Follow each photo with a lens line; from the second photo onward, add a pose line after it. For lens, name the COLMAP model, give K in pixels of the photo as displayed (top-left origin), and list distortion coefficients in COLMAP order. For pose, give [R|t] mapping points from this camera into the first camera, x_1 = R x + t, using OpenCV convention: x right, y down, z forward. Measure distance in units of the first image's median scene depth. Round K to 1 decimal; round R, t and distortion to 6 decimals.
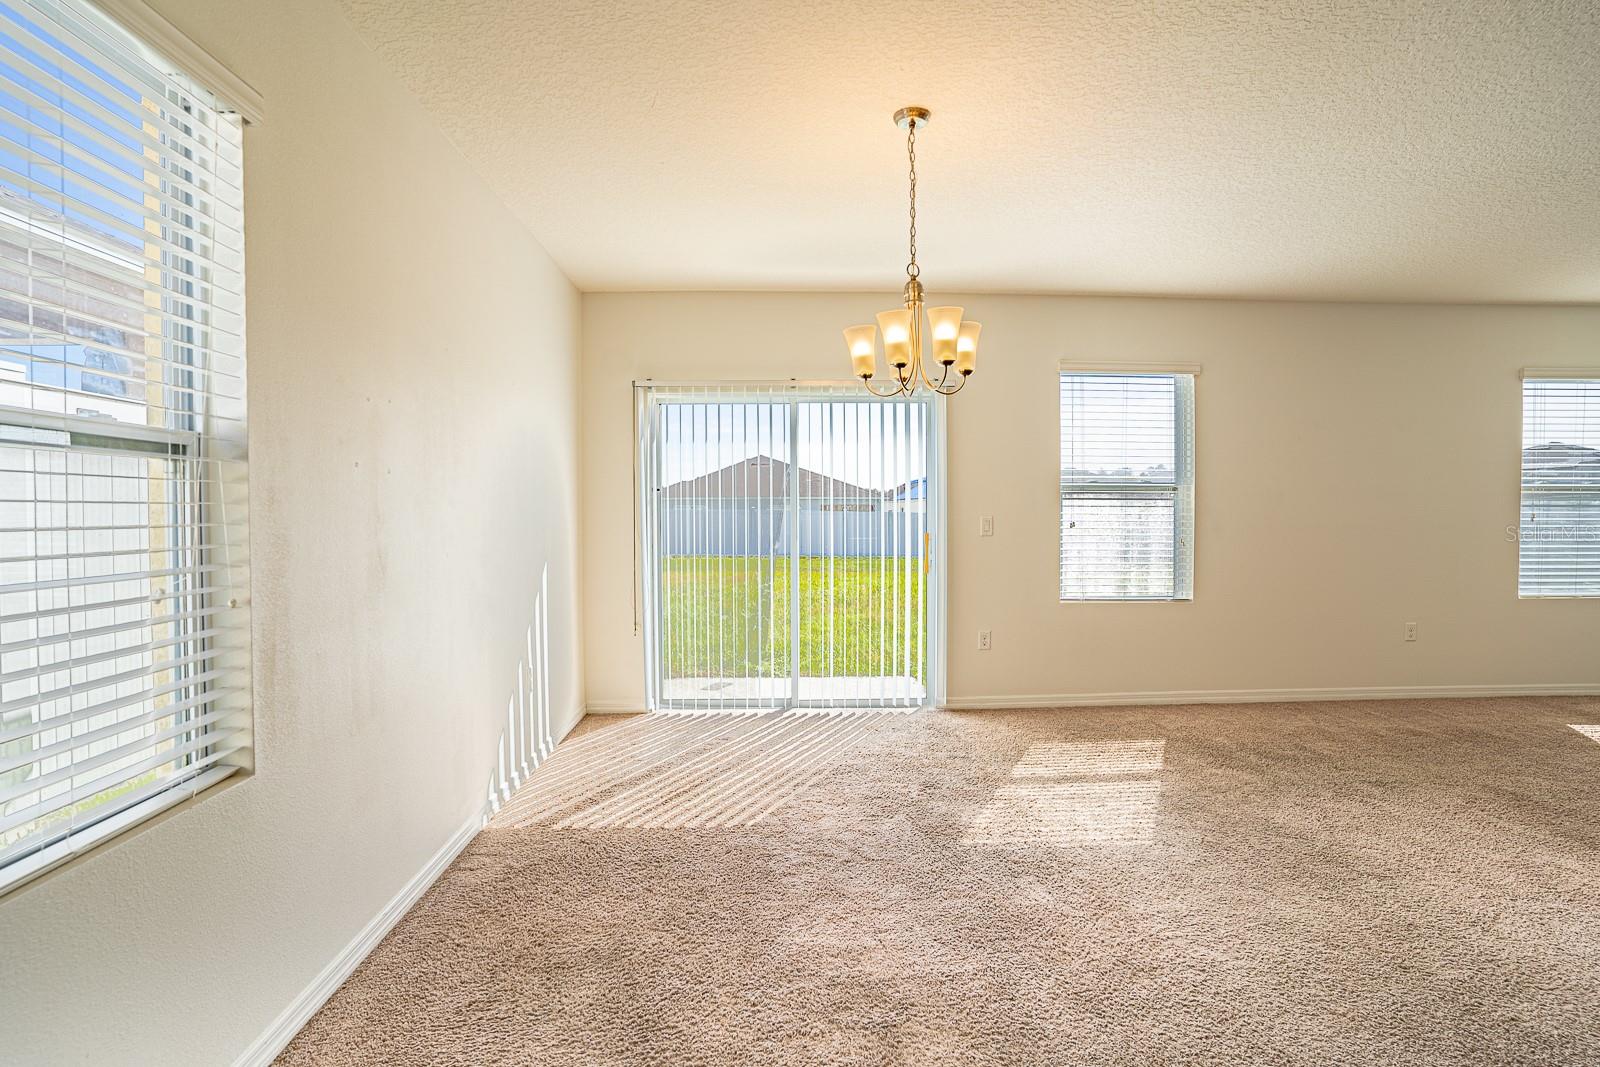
lens RADIAL K [[791.9, 0, 800.0], [0, 791.9, 533.5], [0, 0, 1]] dist [-0.086784, 0.040299]
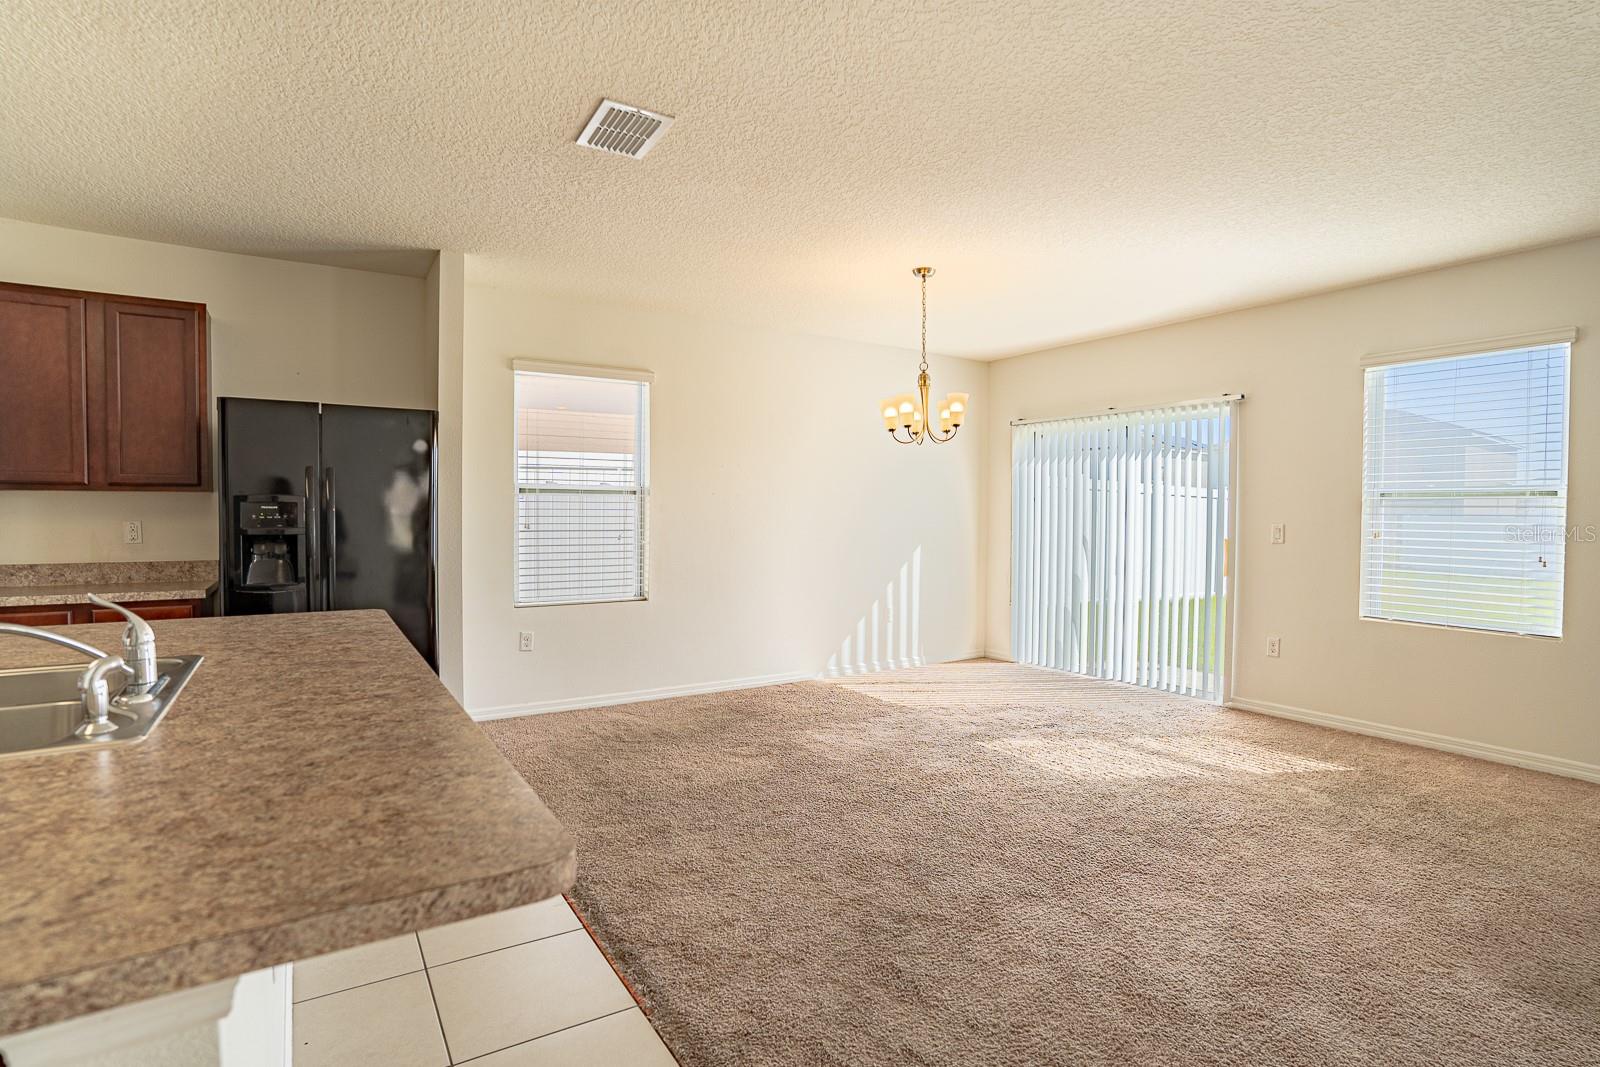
lens RADIAL K [[791.9, 0, 800.0], [0, 791.9, 533.5], [0, 0, 1]] dist [-0.086784, 0.040299]
pose [[0.511134, 0.027436, -0.859063, 0.958852], [-0.033109, 0.999377, 0.012218, -0.001747], [0.858863, 0.022198, 0.511724, -0.032646]]
